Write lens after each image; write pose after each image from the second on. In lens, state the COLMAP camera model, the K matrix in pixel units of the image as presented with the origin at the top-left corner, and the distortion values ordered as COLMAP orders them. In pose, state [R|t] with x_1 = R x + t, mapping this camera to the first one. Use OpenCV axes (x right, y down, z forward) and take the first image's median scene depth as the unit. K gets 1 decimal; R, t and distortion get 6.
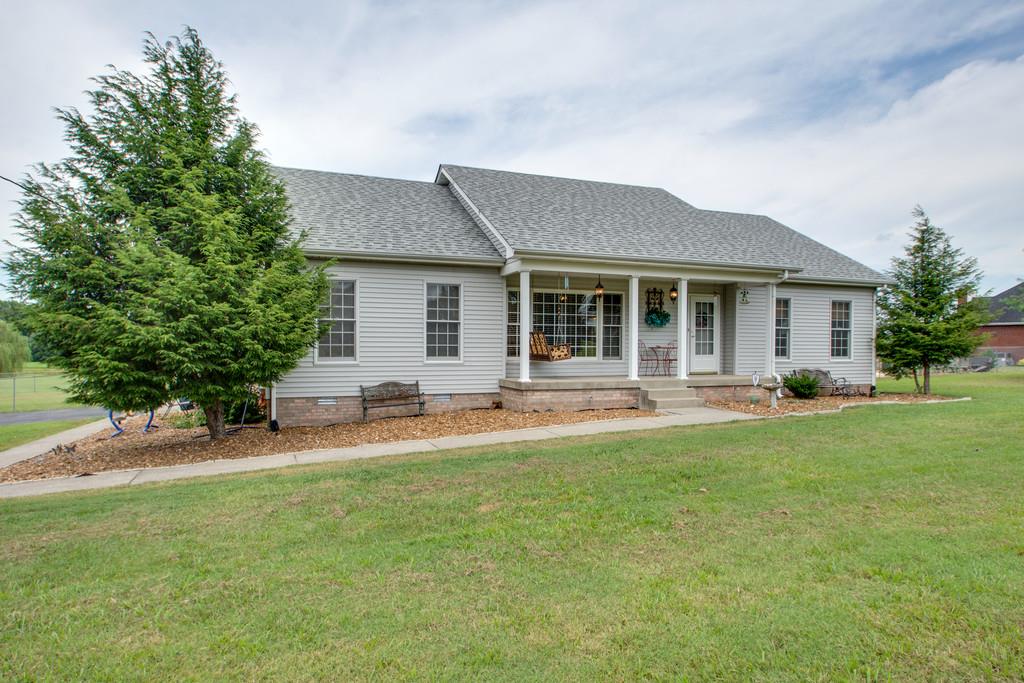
lens RADIAL K [[636.0, 0, 513.7], [0, 636.0, 344.7], [0, 0, 1]] dist [-0.000033, -0.002253]
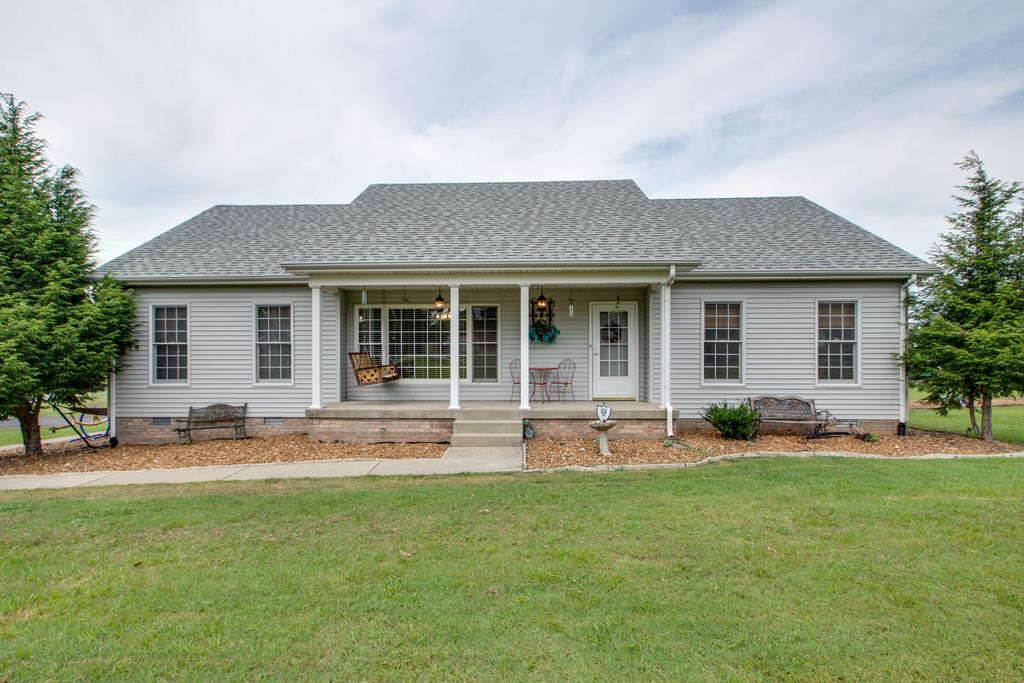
lens RADIAL K [[564.5, 0, 512.0], [0, 564.5, 340.0], [0, 0, 1]] dist [0.002177, -0.000549]
pose [[0.911263, -0.018043, -0.411429, 0.491629], [0.007659, 0.999610, -0.026873, -0.012645], [0.411753, 0.021337, 0.911046, 0.304240]]
